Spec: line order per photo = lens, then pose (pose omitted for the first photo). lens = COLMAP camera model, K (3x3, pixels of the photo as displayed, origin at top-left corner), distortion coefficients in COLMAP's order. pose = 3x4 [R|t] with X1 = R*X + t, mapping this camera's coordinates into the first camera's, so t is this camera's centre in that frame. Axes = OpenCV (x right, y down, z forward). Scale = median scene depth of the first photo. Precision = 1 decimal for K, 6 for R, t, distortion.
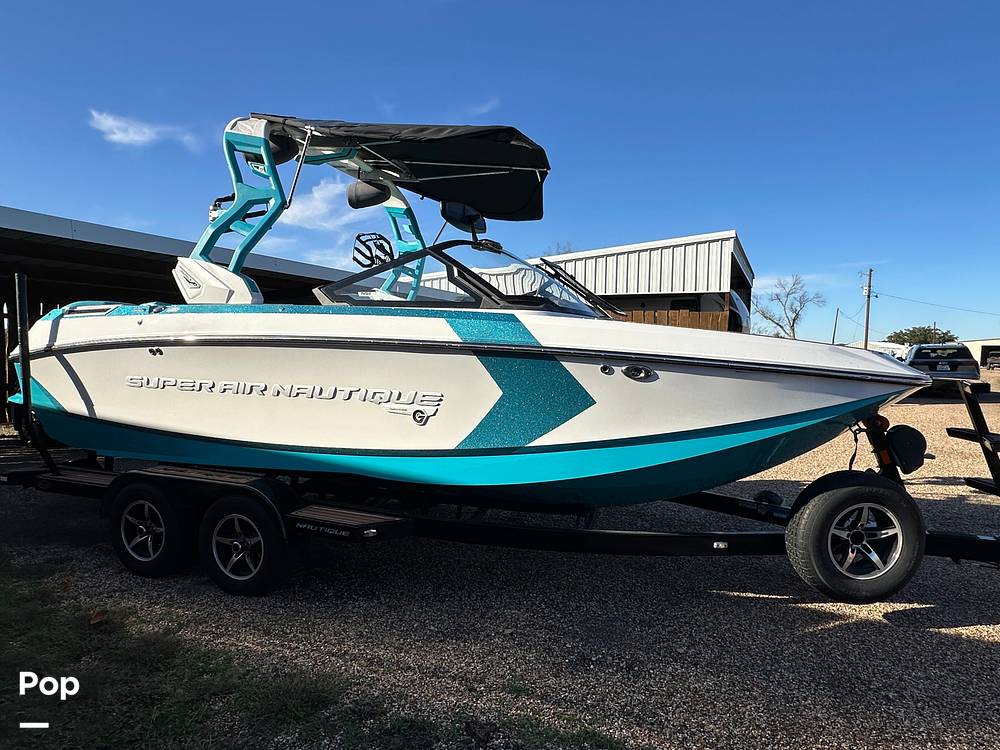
lens RADIAL K [[596.1, 0, 499.5], [0, 596.1, 375.8], [0, 0, 1]] dist [0.000416, -0.000006]
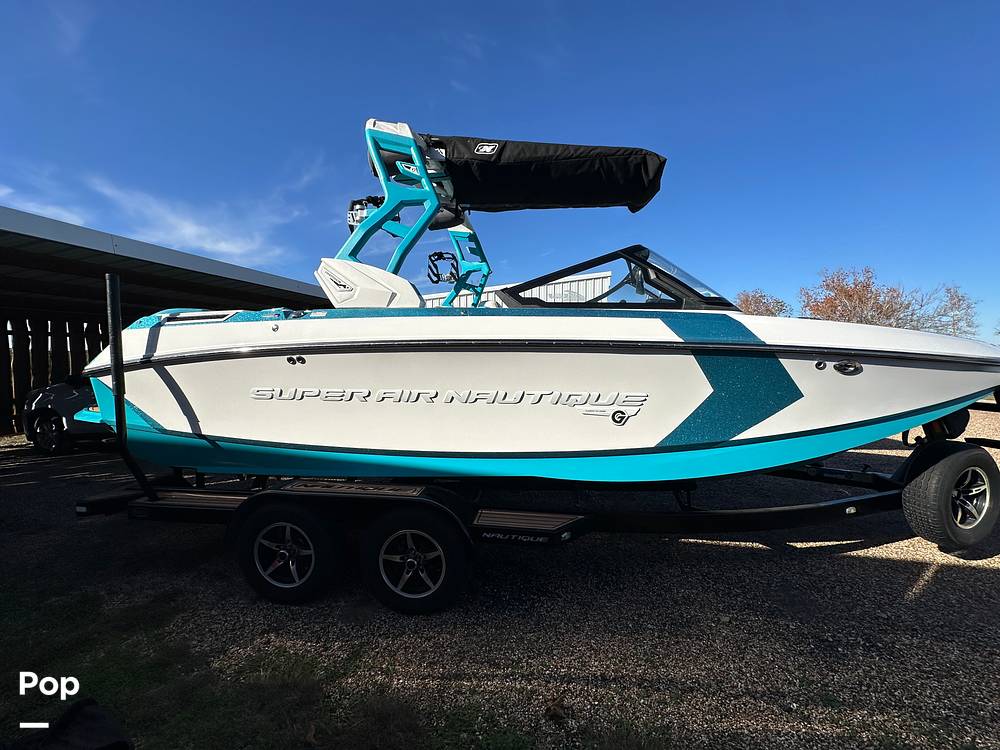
lens RADIAL K [[398.0, 0, 500.6], [0, 398.0, 372.8], [0, 0, 1]] dist [-0.000055, 0.000016]
pose [[0.973444, -0.032752, 0.226572, -0.420748], [0.032397, 0.999461, 0.005288, -0.014598], [-0.226623, 0.002193, 0.973980, 0.338992]]
